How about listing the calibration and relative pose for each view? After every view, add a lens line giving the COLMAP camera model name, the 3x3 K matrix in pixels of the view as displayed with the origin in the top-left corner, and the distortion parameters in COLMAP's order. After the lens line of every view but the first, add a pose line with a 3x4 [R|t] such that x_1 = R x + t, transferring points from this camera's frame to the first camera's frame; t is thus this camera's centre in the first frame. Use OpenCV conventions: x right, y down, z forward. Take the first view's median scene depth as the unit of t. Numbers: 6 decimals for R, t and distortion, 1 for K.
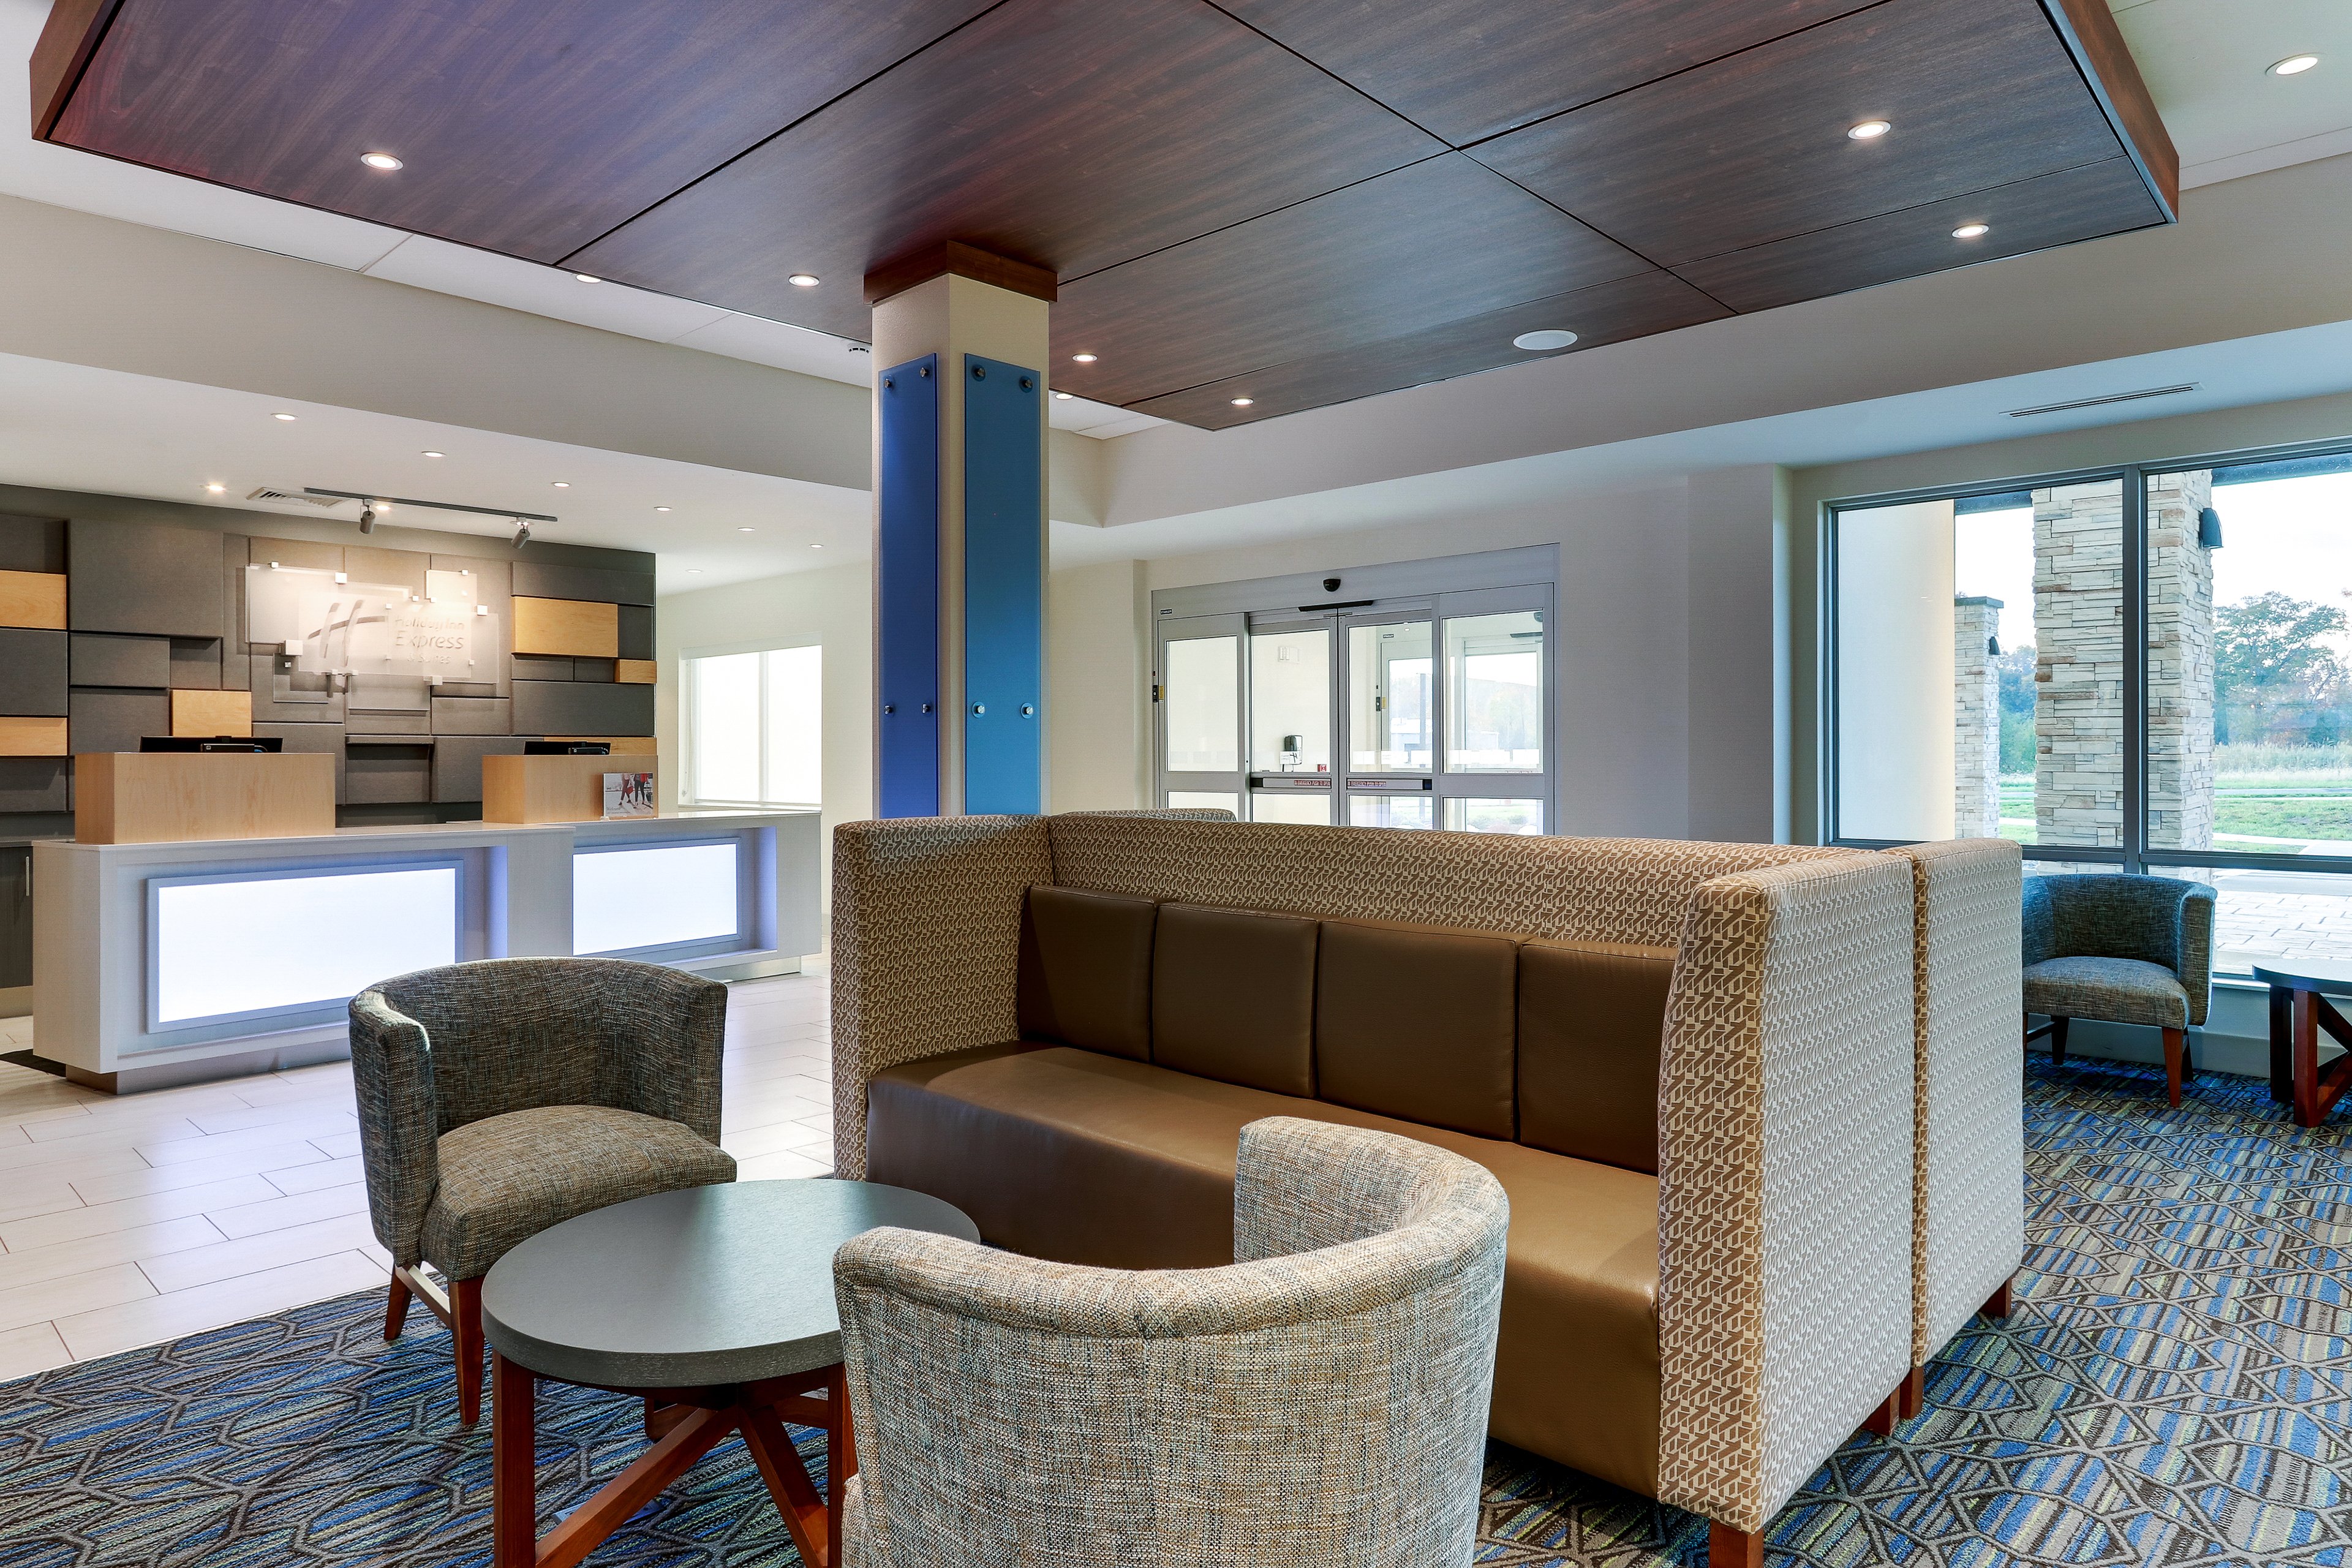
lens RADIAL K [[1403.0, 0, 1190.2], [0, 1403.0, 764.6], [0, 0, 1]] dist [-0.002953, -0.002321]
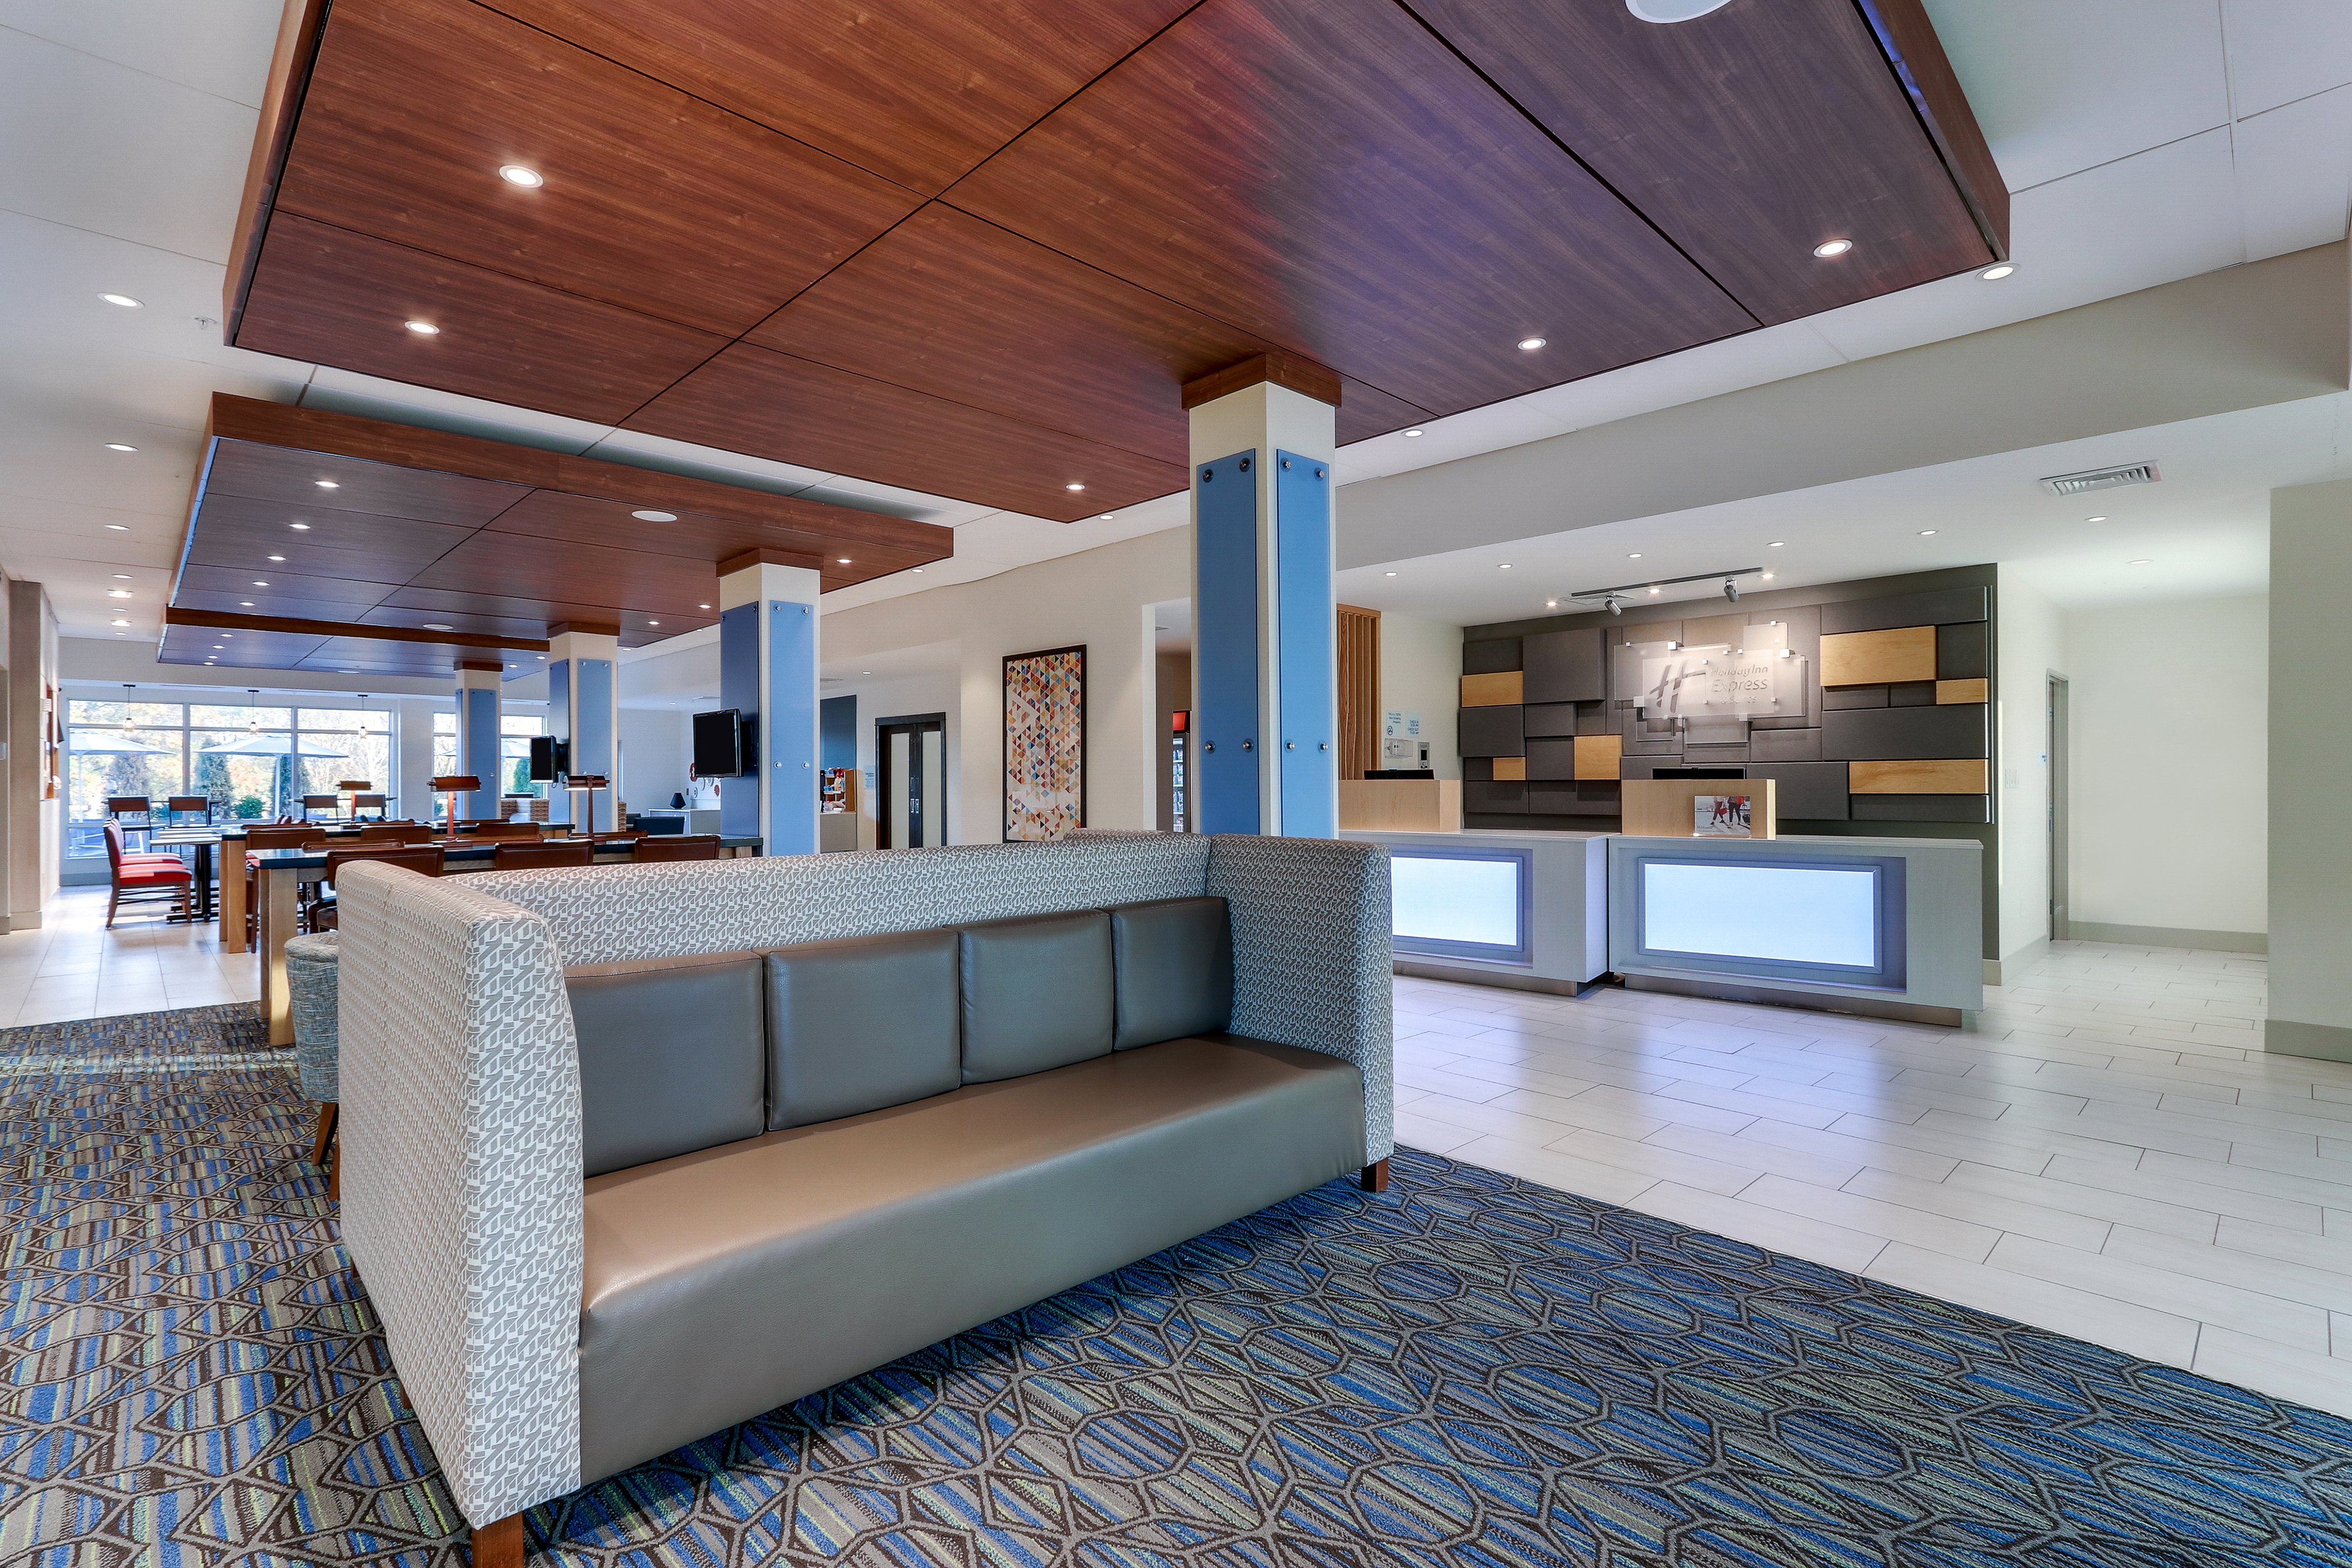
lens RADIAL K [[1082.5, 0, 1134.5], [0, 1082.5, 788.9], [0, 0, 1]] dist [0.000685, 0.001711]
pose [[-0.071018, 0.007559, -0.997446, 0.500195], [-0.000647, 0.999971, 0.007625, -0.005709], [0.997475, 0.001187, -0.071011, 0.619821]]
